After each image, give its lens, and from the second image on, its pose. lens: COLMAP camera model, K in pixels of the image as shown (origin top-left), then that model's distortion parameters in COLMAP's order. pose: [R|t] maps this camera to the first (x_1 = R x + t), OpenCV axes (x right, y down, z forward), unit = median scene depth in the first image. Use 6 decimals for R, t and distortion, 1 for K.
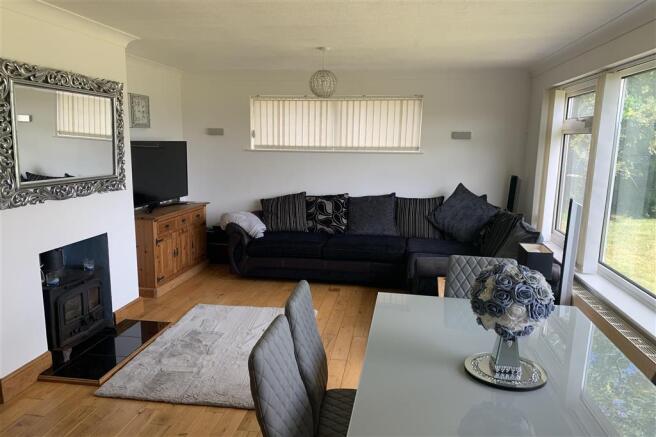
lens RADIAL K [[499.8, 0, 328.6], [0, 499.8, 231.6], [0, 0, 1]] dist [0.071676, -0.111486]
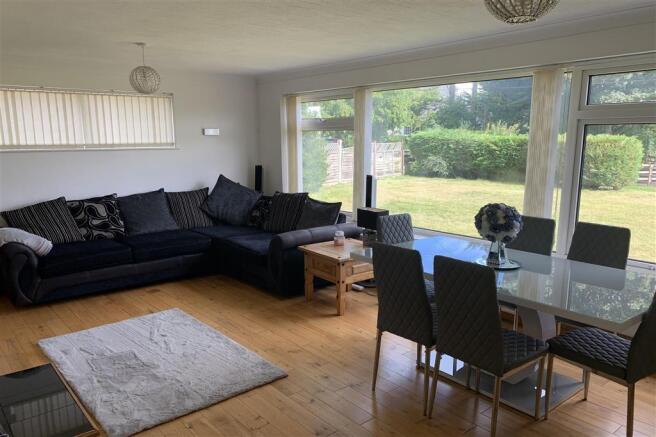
lens RADIAL K [[499.8, 0, 328.6], [0, 499.8, 231.6], [0, 0, 1]] dist [0.071676, -0.111486]
pose [[0.667959, -0.154771, 0.727927, -0.397965], [0.145976, 0.986382, 0.075774, -0.019327], [-0.729741, 0.055646, 0.681455, 0.064779]]
